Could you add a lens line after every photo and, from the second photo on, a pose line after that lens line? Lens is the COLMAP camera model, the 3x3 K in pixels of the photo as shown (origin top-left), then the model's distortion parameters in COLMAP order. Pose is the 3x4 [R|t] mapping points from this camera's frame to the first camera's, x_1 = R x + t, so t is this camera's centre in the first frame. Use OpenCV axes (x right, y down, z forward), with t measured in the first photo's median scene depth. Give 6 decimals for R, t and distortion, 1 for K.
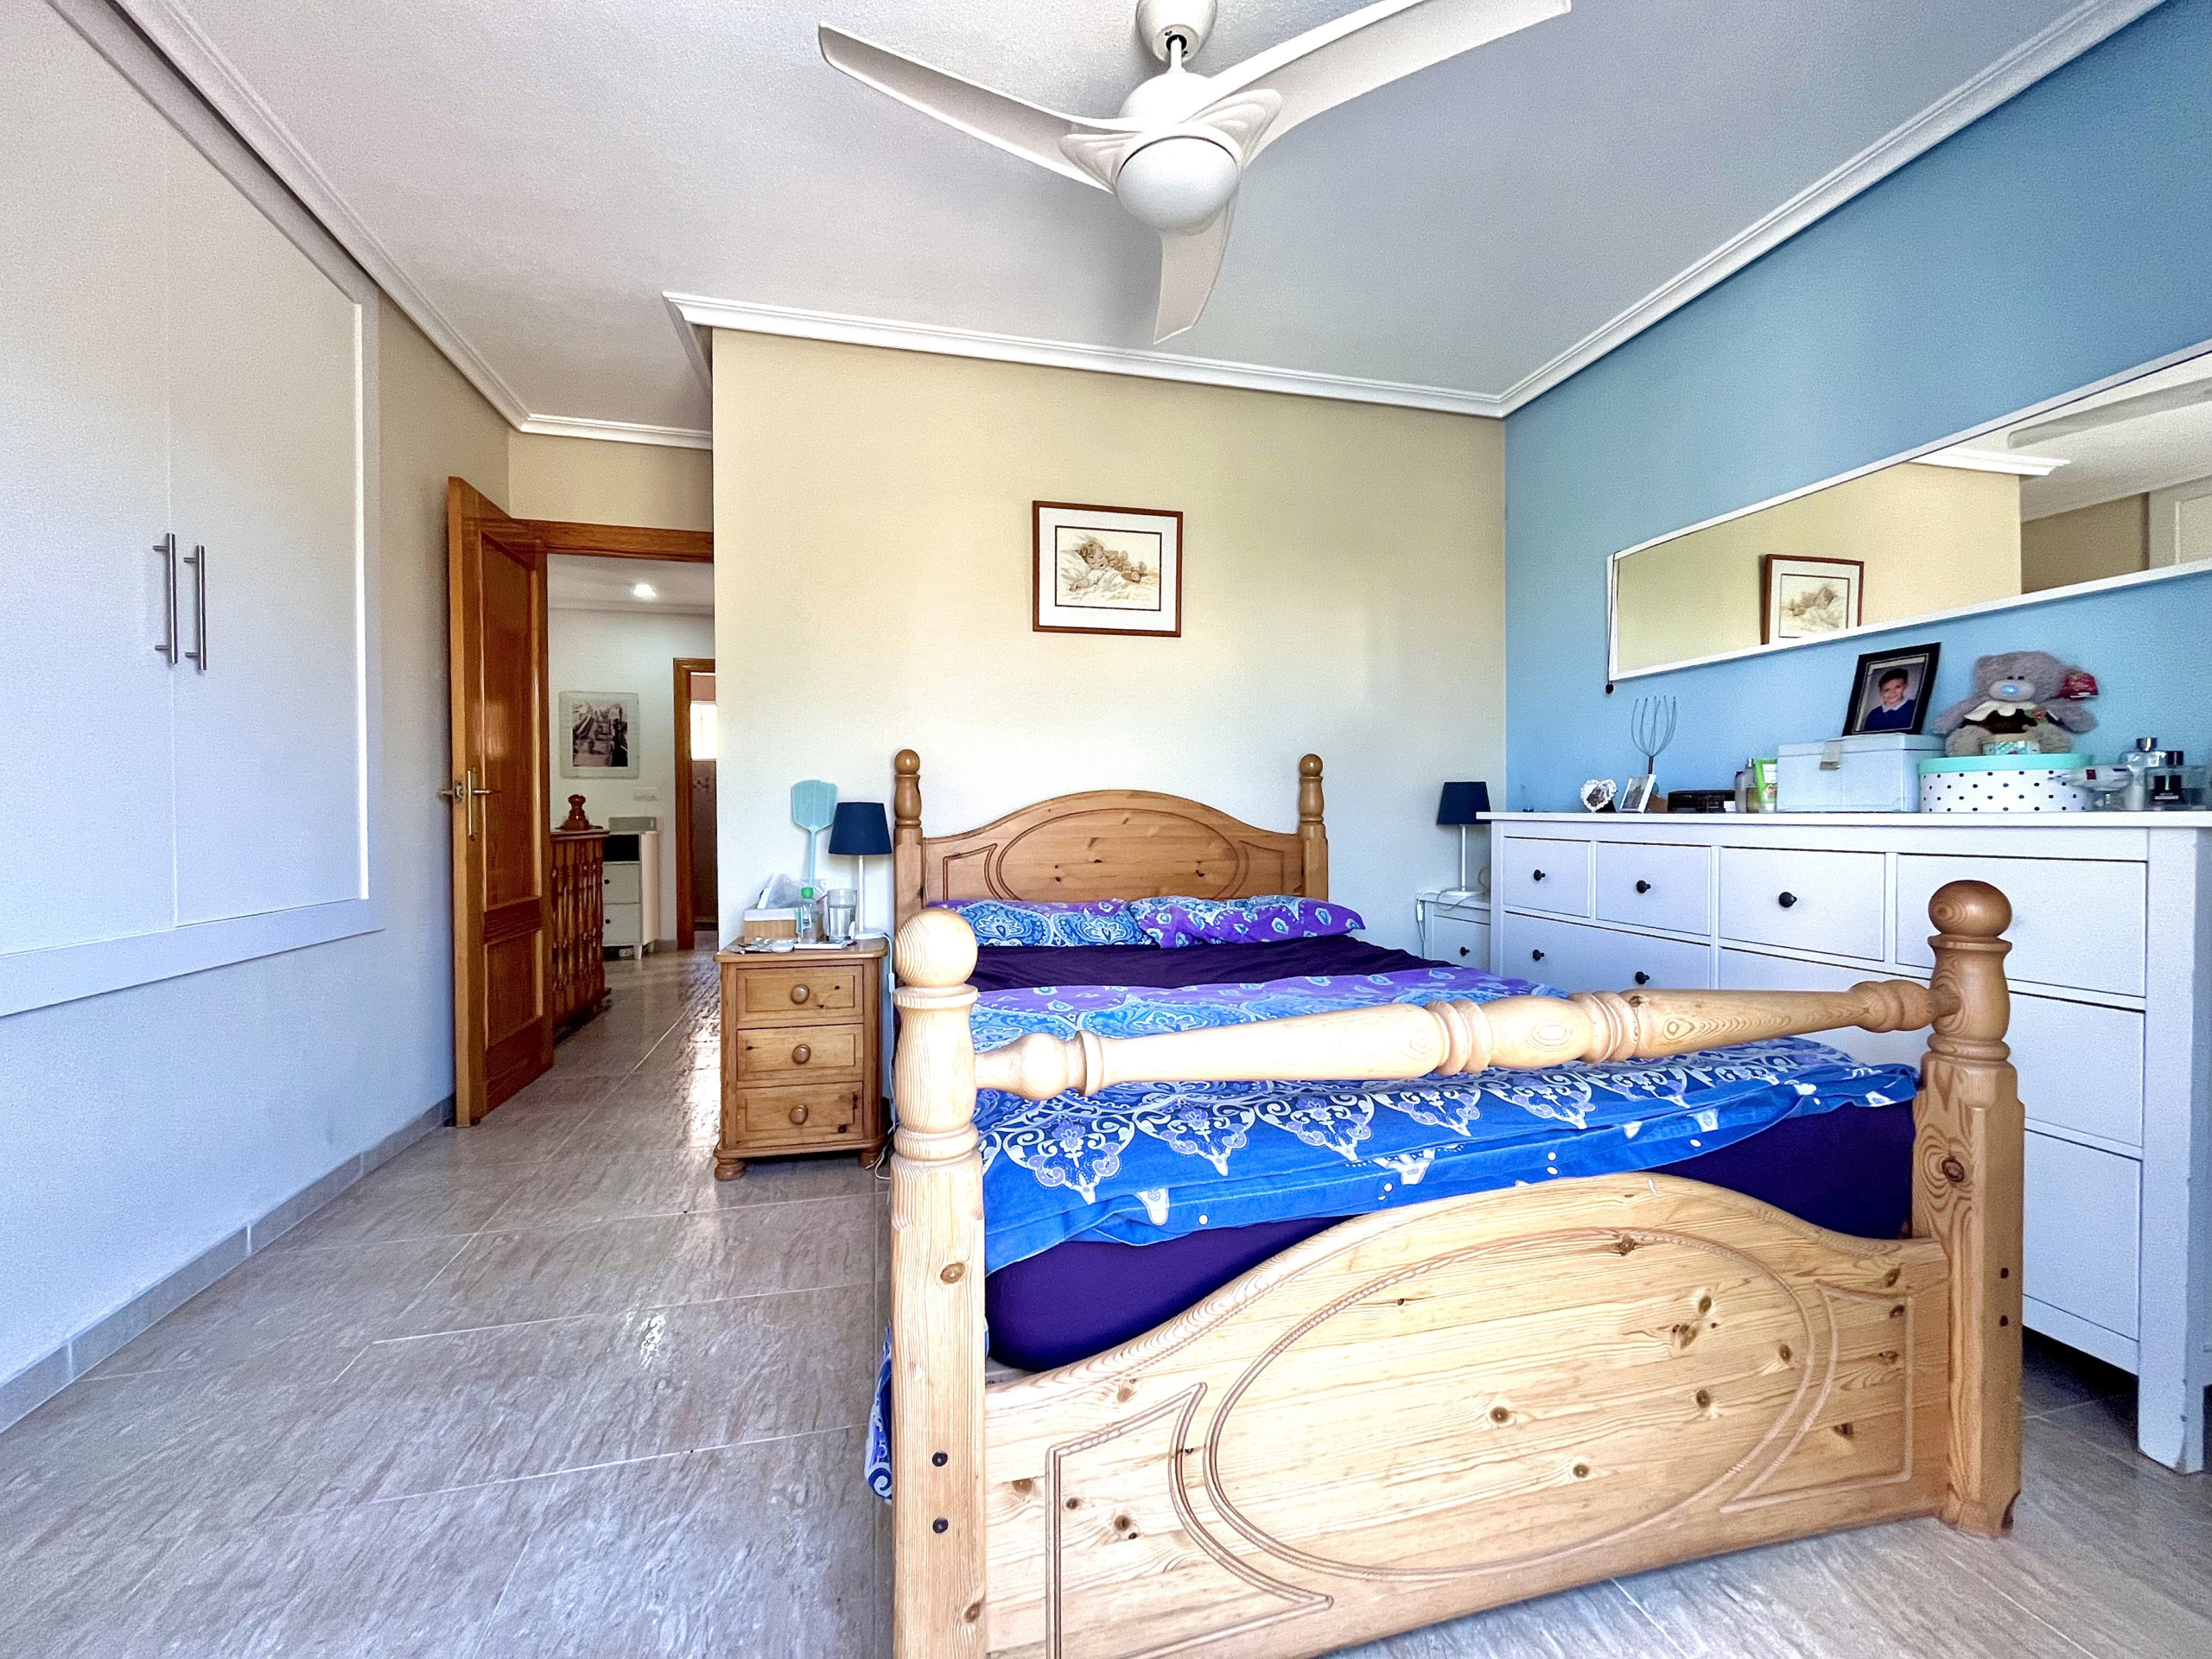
lens RADIAL K [[891.5, 0, 1110.1], [0, 891.5, 820.1], [0, 0, 1]] dist [-0.003390, -0.000212]
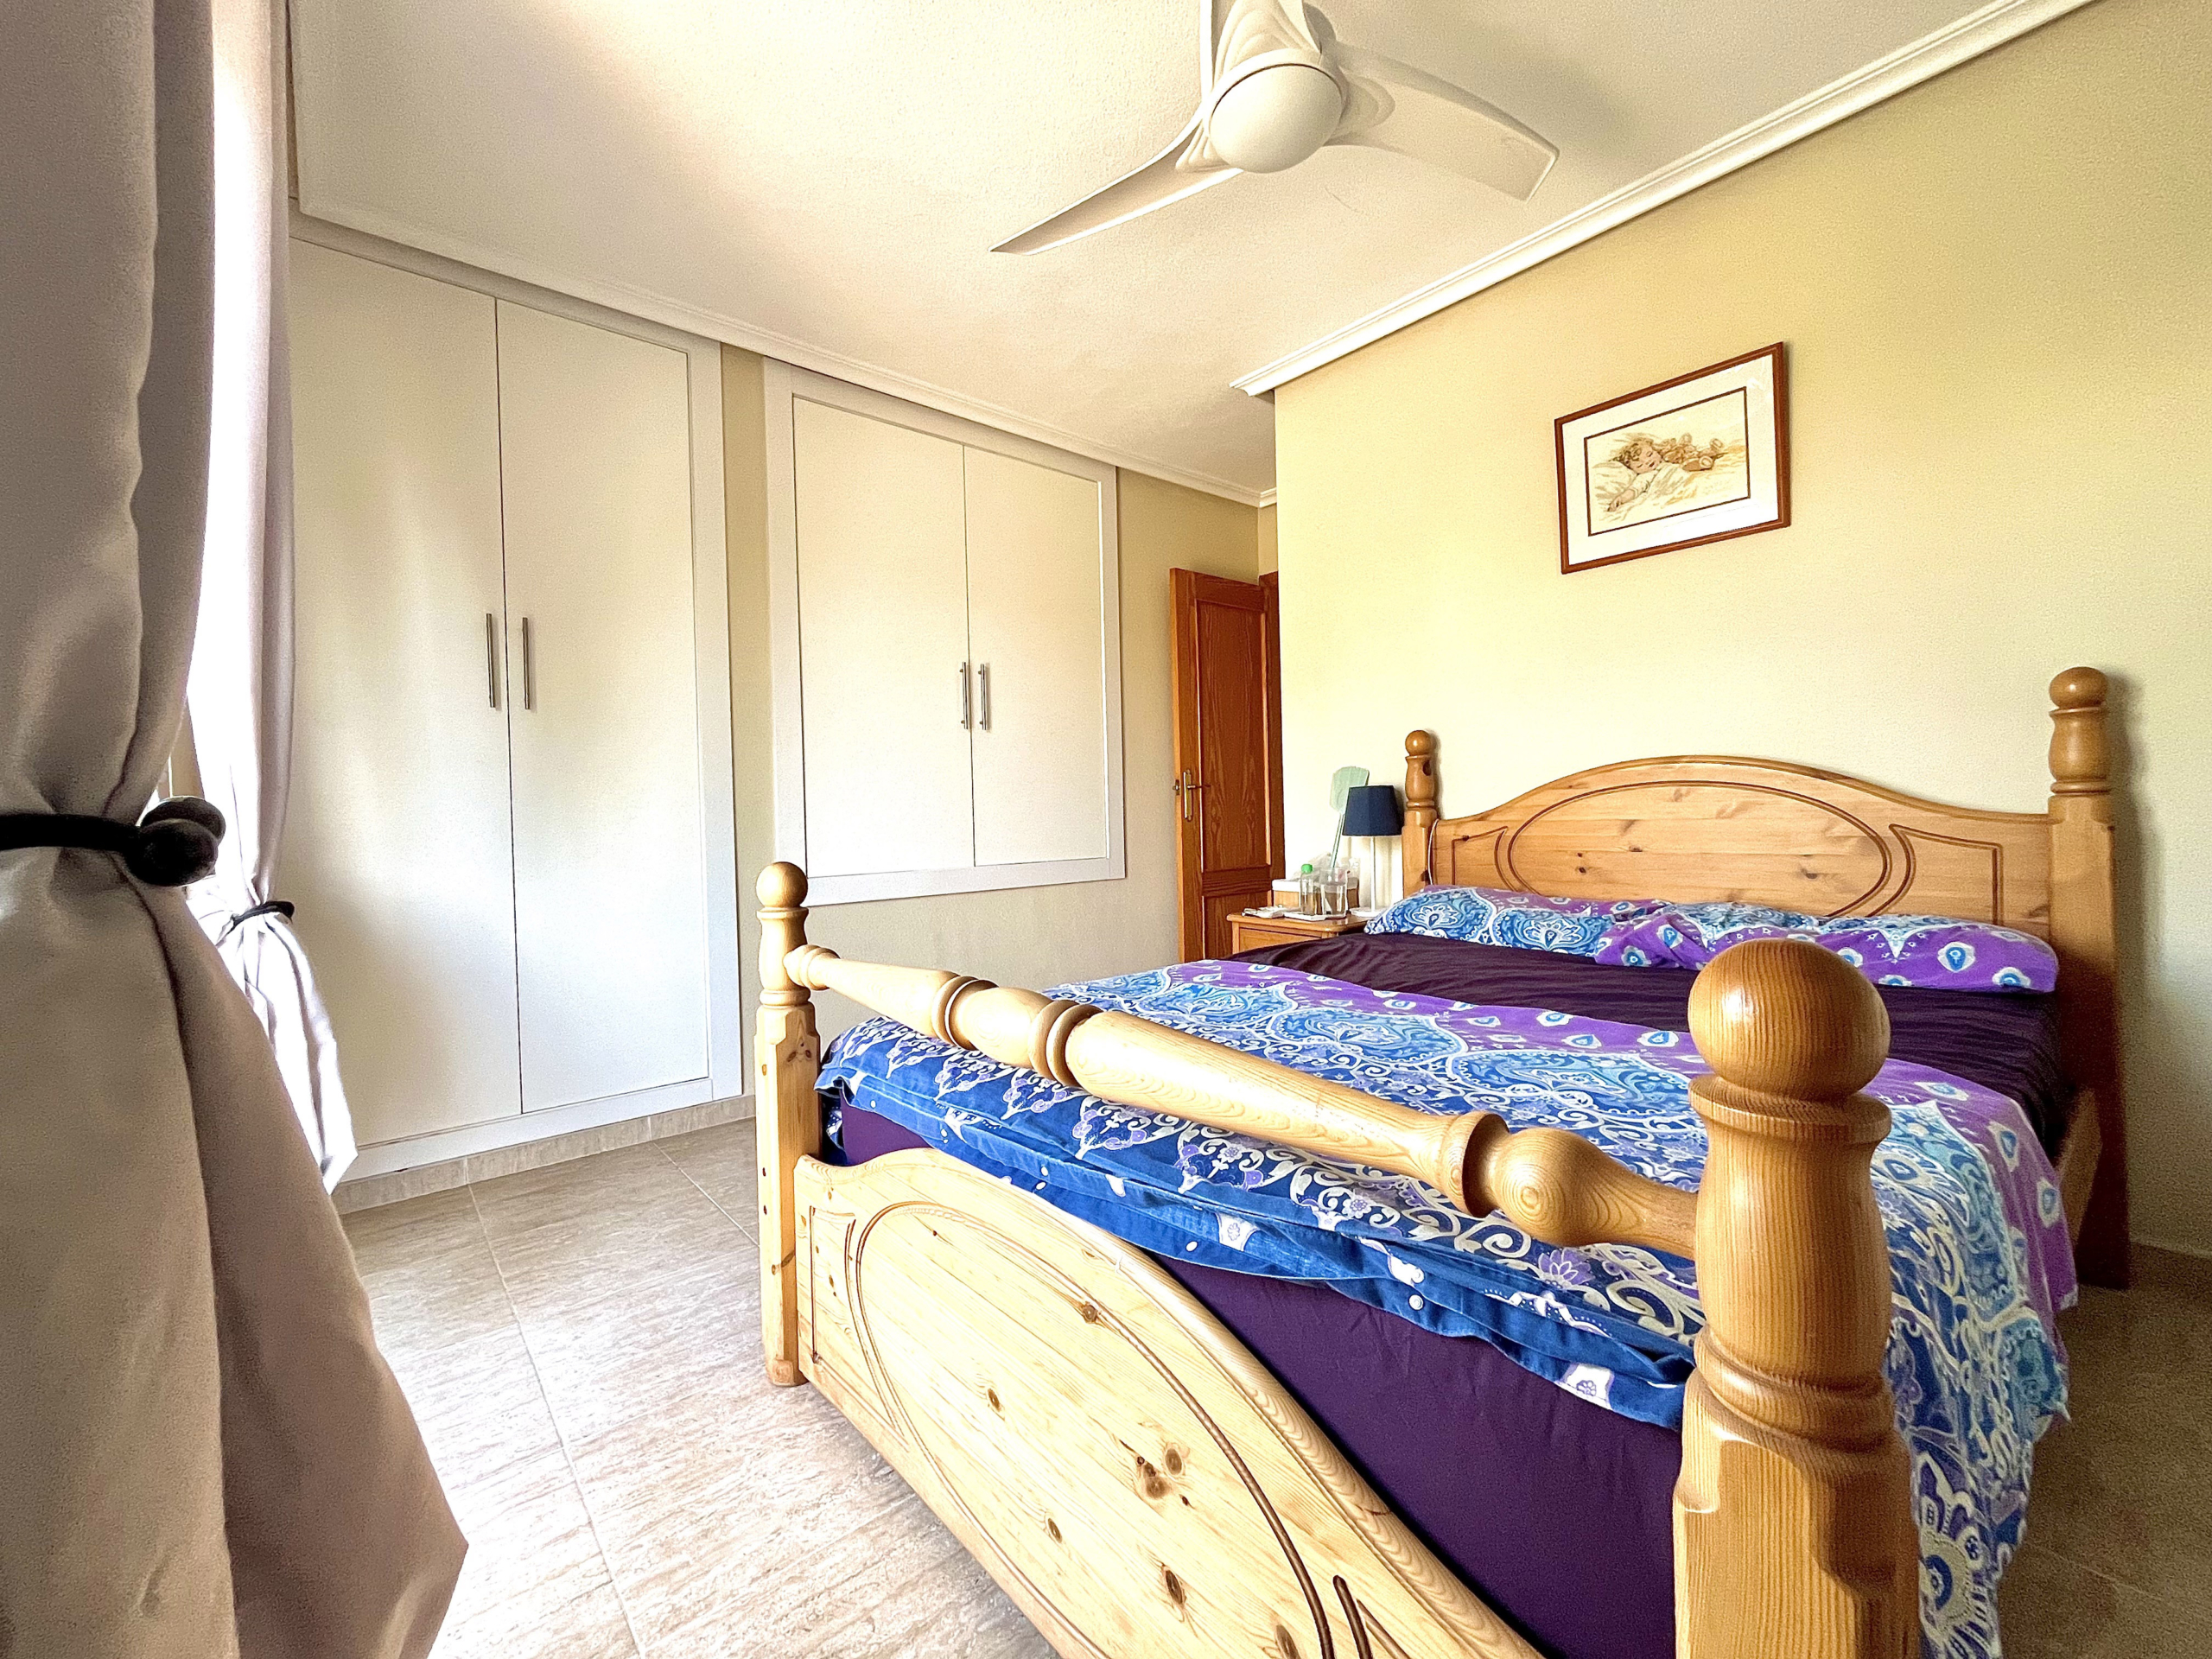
lens RADIAL K [[891.5, 0, 1099.2], [0, 891.5, 824.1], [0, 0, 1]] dist [-0.003390, -0.000212]
pose [[0.445760, 0.005428, -0.895136, 0.497657], [0.016905, 0.999752, 0.014481, 0.004076], [0.894993, -0.021588, 0.445558, 0.243248]]
